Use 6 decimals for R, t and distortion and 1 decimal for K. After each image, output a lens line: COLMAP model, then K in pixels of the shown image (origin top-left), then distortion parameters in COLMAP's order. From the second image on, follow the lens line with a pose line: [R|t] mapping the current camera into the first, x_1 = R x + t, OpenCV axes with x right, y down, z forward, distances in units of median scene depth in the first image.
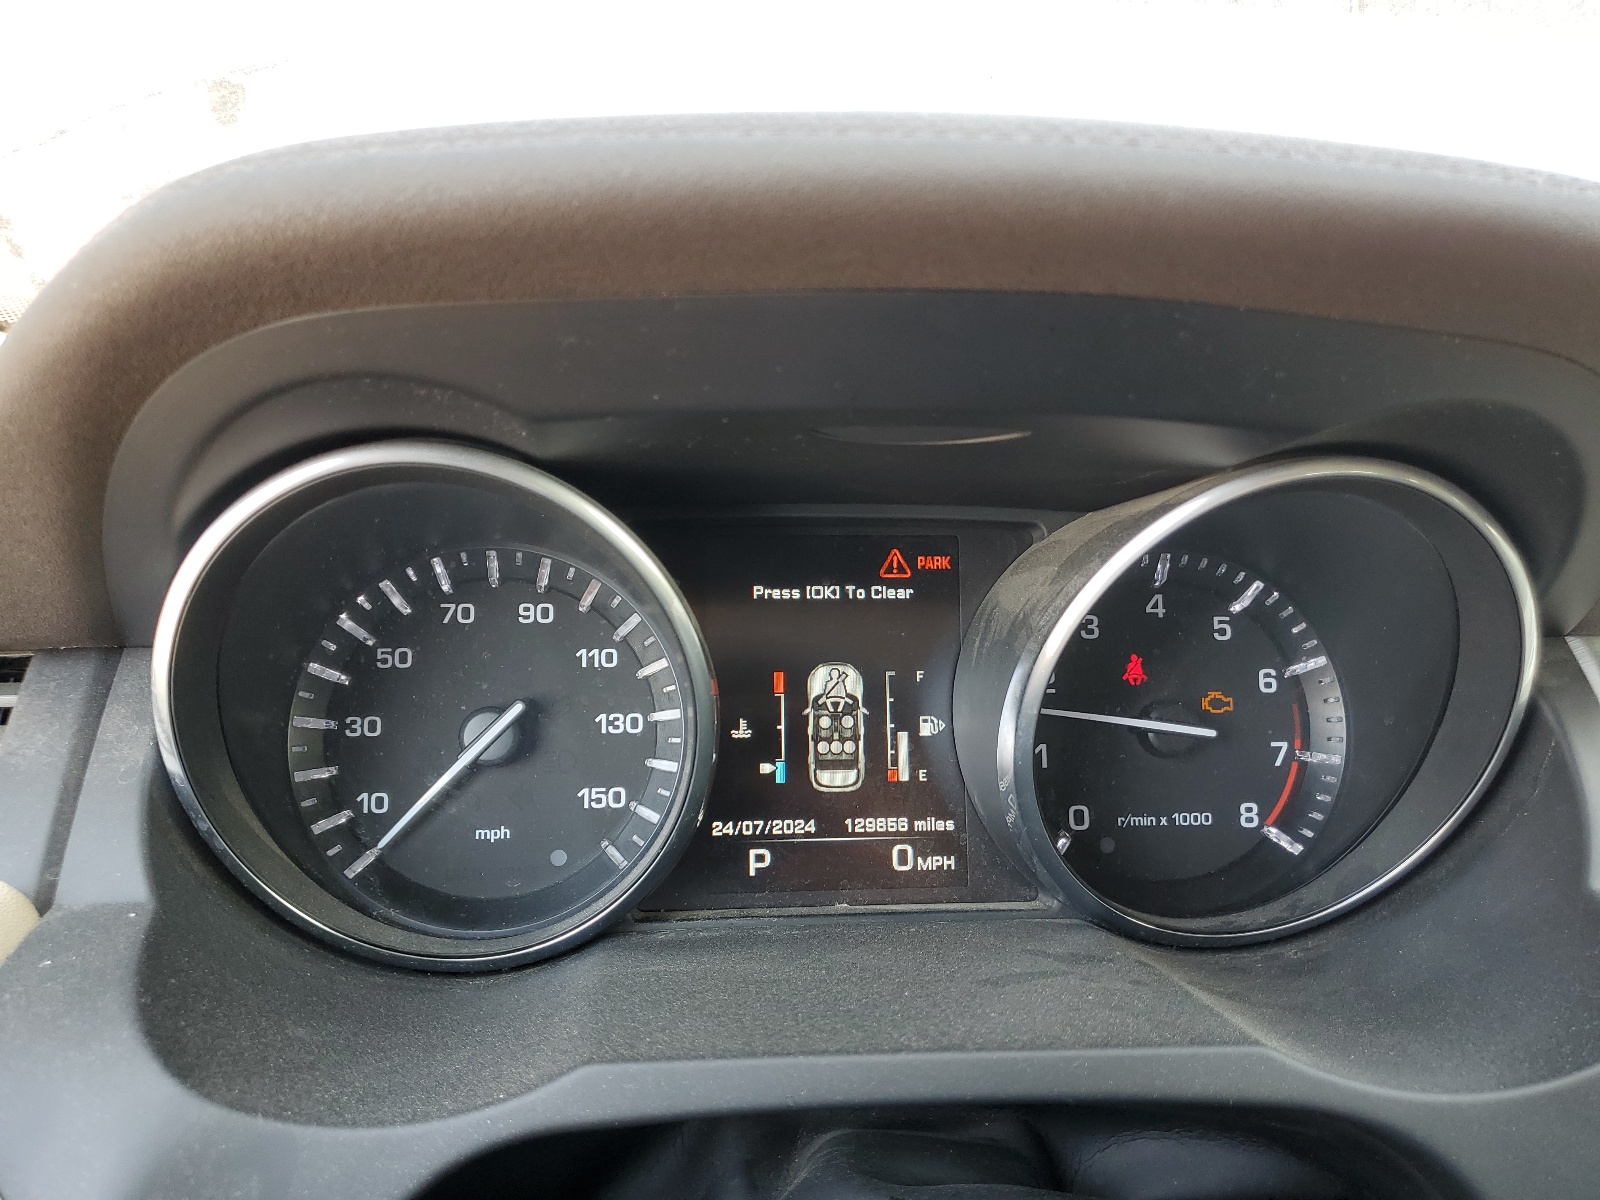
lens RADIAL K [[1292.1, 0, 800.0], [0, 1292.1, 600.0], [0, 0, 1]] dist [-0.003885, -0.002709]
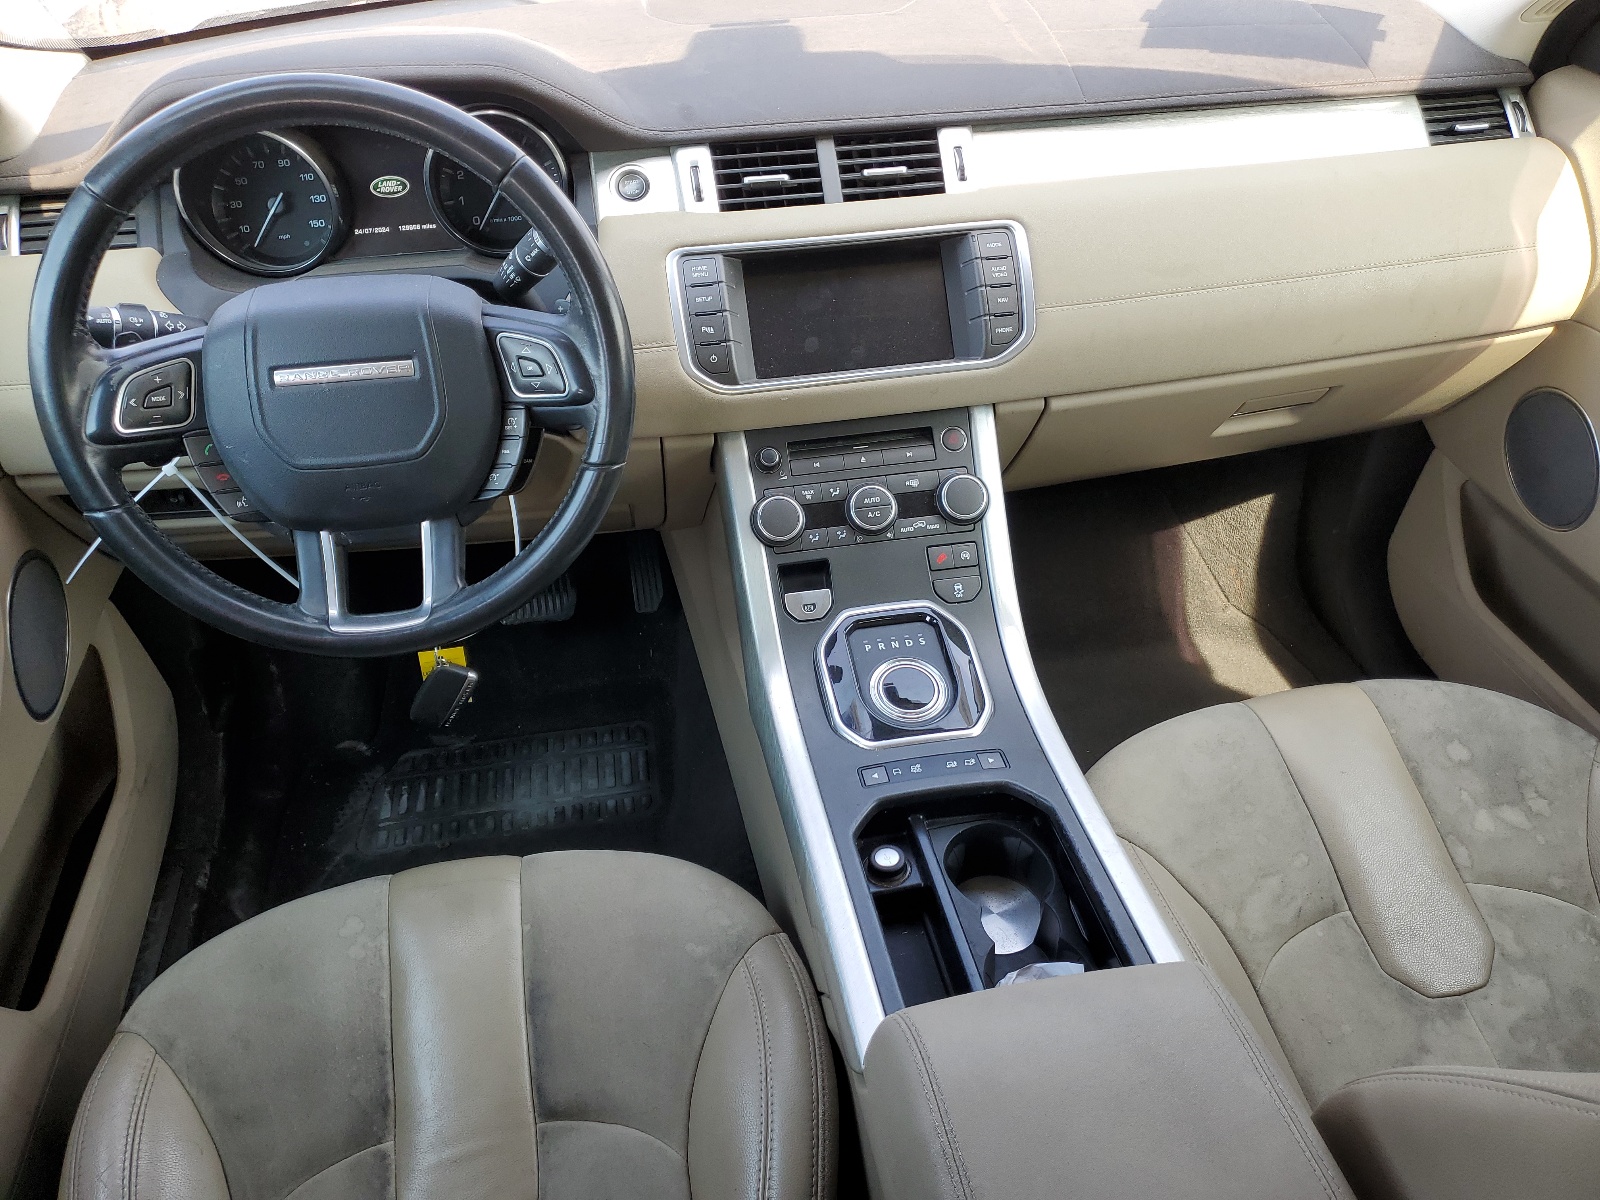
lens RADIAL K [[1289.5, 0, 800.0], [0, 1289.5, 600.0], [0, 0, 1]] dist [0.058014, -0.000964]
pose [[0.995049, -0.083969, 0.053159, 0.801588], [0.057087, 0.920784, 0.385872, -0.172370], [-0.081349, -0.380927, 0.921019, -2.486337]]
